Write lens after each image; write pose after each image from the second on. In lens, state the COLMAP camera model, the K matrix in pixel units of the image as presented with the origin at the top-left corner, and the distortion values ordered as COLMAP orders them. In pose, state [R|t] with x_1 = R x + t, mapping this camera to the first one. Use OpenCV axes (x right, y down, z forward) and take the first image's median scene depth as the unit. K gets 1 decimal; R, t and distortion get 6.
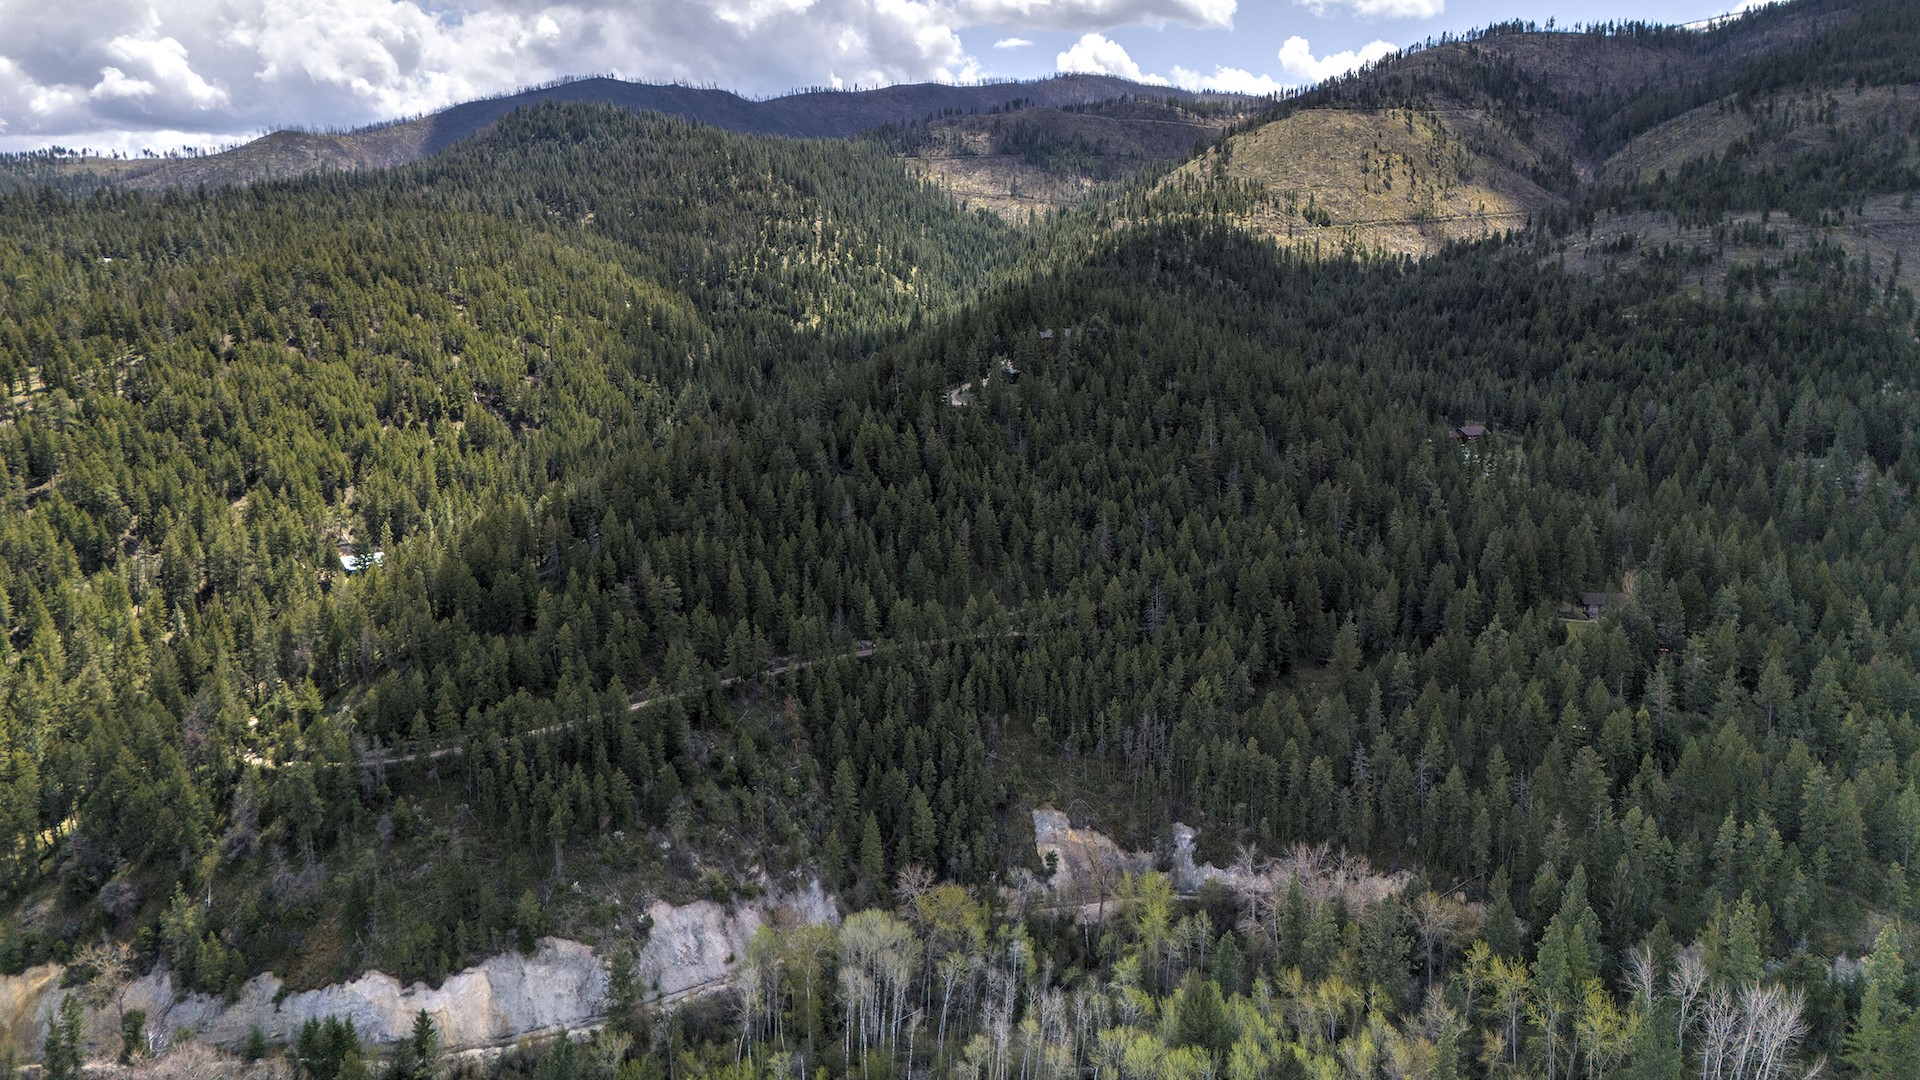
lens RADIAL K [[1422.1, 0, 960.0], [0, 1422.1, 540.0], [0, 0, 1]] dist [0.096087, -0.083497]
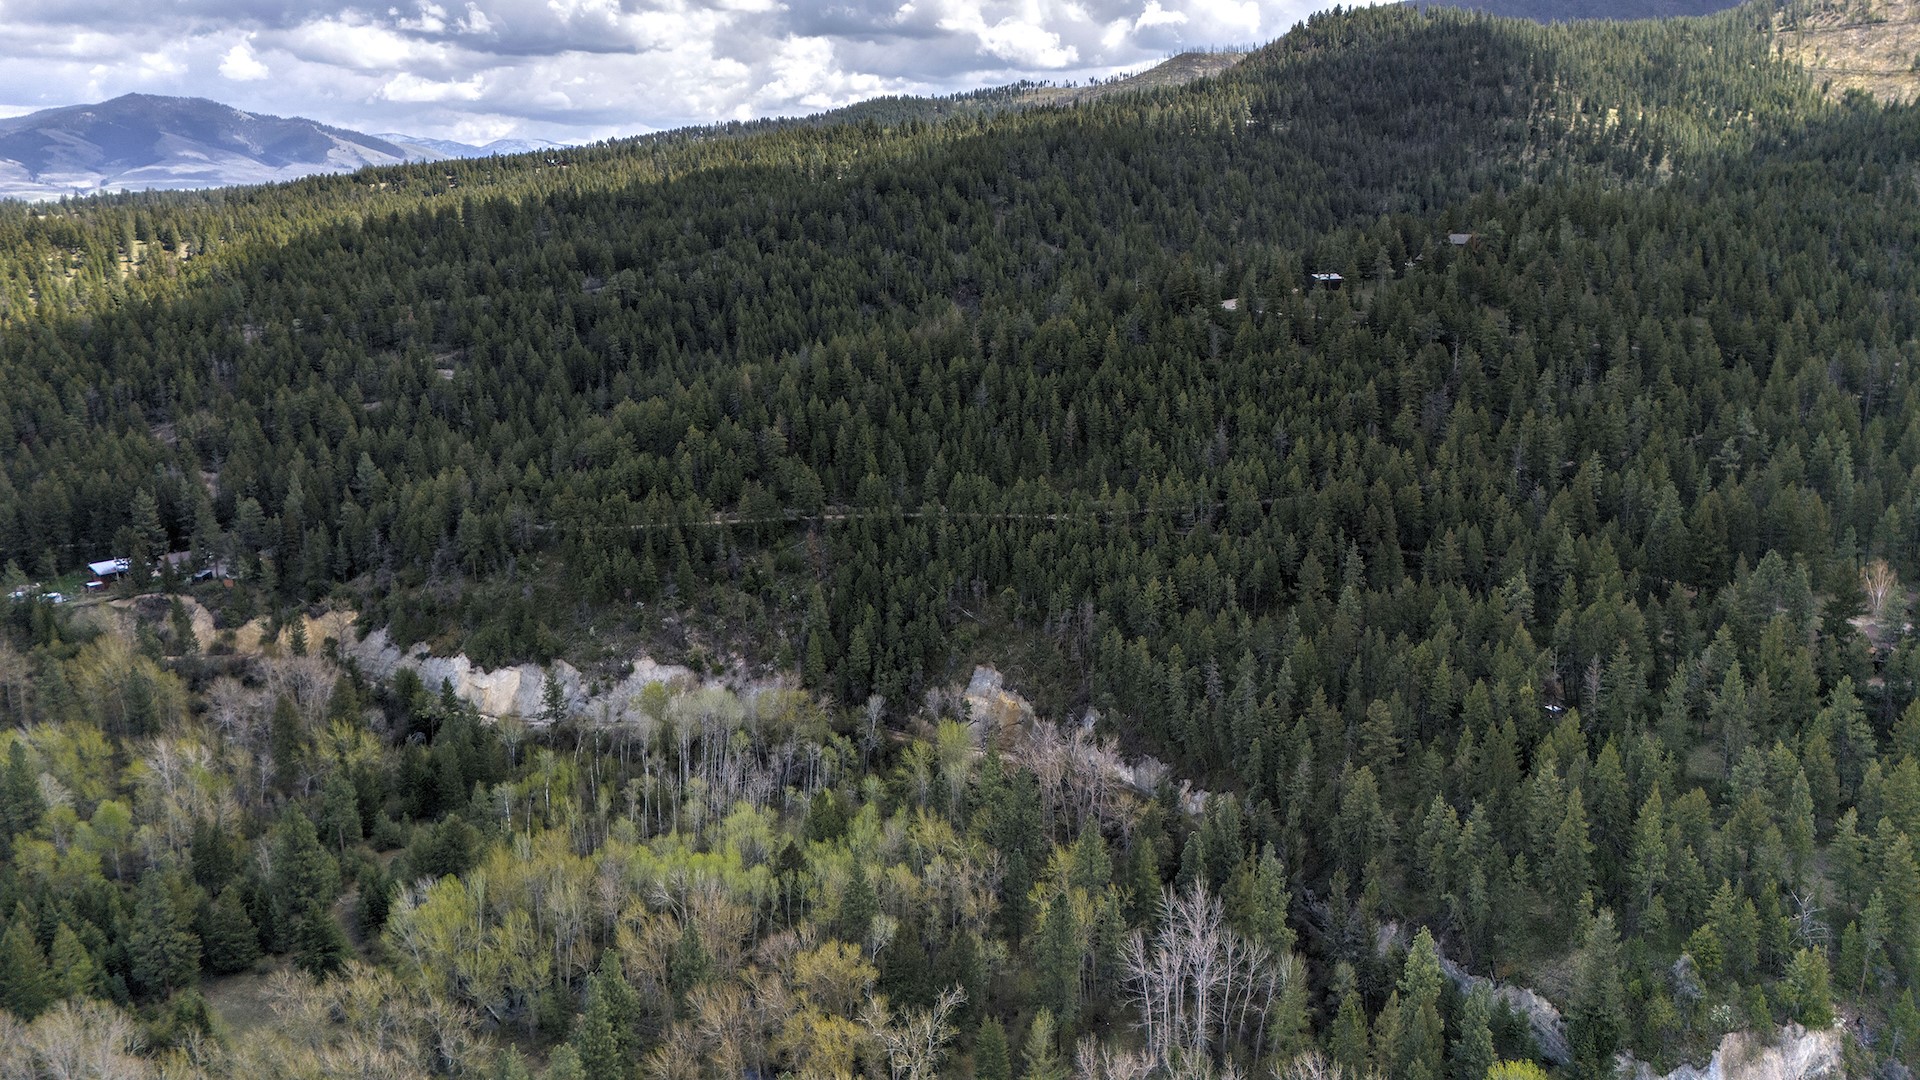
lens RADIAL K [[1422.1, 0, 960.0], [0, 1422.1, 540.0], [0, 0, 1]] dist [0.096087, -0.083497]
pose [[0.788565, 0.147570, -0.596983, 0.784451], [-0.111218, 0.988996, 0.097562, -0.016355], [0.604810, -0.010538, 0.796300, 0.123704]]
